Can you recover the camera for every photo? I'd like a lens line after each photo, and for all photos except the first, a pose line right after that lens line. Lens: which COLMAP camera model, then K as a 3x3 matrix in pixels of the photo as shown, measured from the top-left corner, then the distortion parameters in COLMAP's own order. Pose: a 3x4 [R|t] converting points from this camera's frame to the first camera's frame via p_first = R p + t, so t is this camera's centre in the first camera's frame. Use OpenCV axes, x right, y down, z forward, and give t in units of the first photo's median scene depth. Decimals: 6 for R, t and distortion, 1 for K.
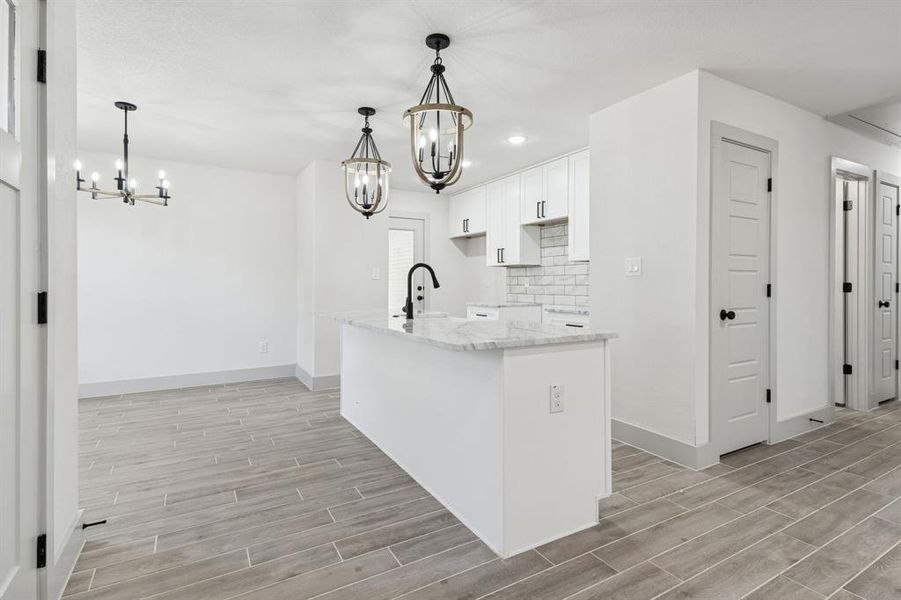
lens RADIAL K [[441.4, 0, 454.1], [0, 441.4, 288.1], [0, 0, 1]] dist [0.037996, -0.001490]
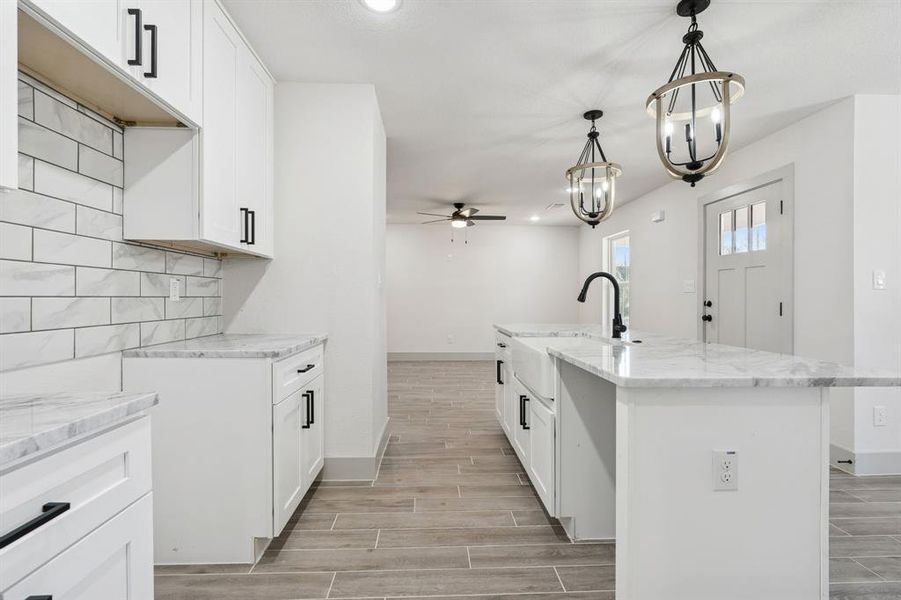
lens RADIAL K [[413.9, 0, 447.3], [0, 413.9, 301.4], [0, 0, 1]] dist [-0.000452, 0.000678]
pose [[-0.883298, -0.009278, 0.468720, -0.180449], [-0.001487, 0.999855, 0.016990, -0.013750], [-0.468810, 0.014311, -0.883183, 1.786398]]
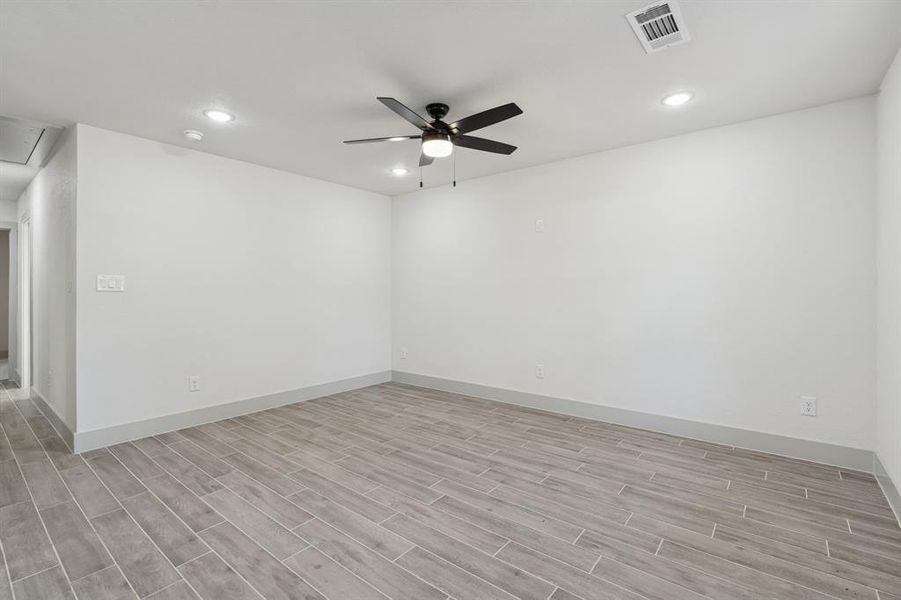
lens RADIAL K [[408.8, 0, 450.4], [0, 408.8, 297.0], [0, 0, 1]] dist [-0.004565, 0.000247]
pose [[-0.353143, -0.013599, 0.935470, -0.198110], [0.012984, 0.999727, 0.019435, -0.022551], [-0.935479, 0.019009, -0.352870, 0.383912]]
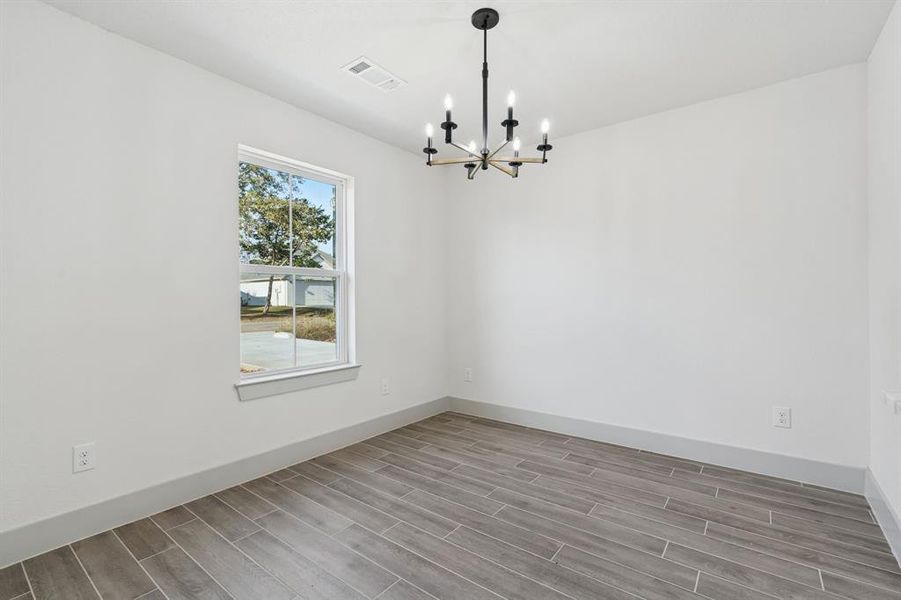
lens RADIAL K [[408.8, 0, 450.4], [0, 408.8, 297.0], [0, 0, 1]] dist [-0.004565, 0.000247]
pose [[0.373871, -0.004548, -0.927470, -0.224712], [-0.002254, 0.999981, -0.005812, -0.005611], [0.927478, 0.004264, 0.373853, 0.791154]]
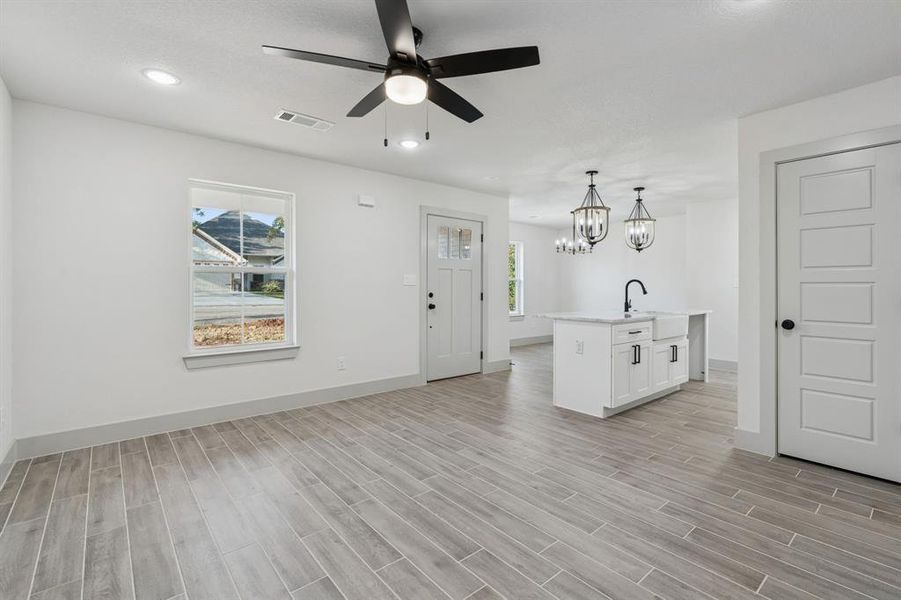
lens RADIAL K [[413.8, 0, 456.0], [0, 413.8, 283.9], [0, 0, 1]] dist [-0.000768, 0.000505]
pose [[0.169197, -0.006063, -0.985564, 1.343677], [-0.012450, 0.999888, -0.008289, -0.017381], [0.985504, 0.013672, 0.169103, 0.053652]]
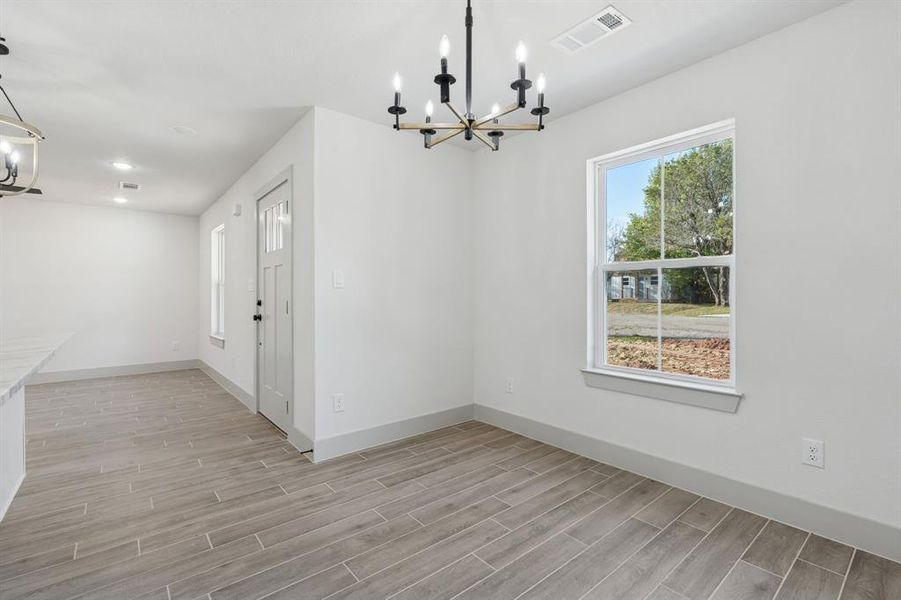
lens RADIAL K [[407.2, 0, 451.7], [0, 407.2, 298.9], [0, 0, 1]] dist [-0.005055, -0.000039]
pose [[-0.987483, 0.003706, -0.157680, -0.682687], [0.001902, 0.999931, 0.011591, -0.010702], [0.157713, 0.011146, -0.987422, 1.568908]]
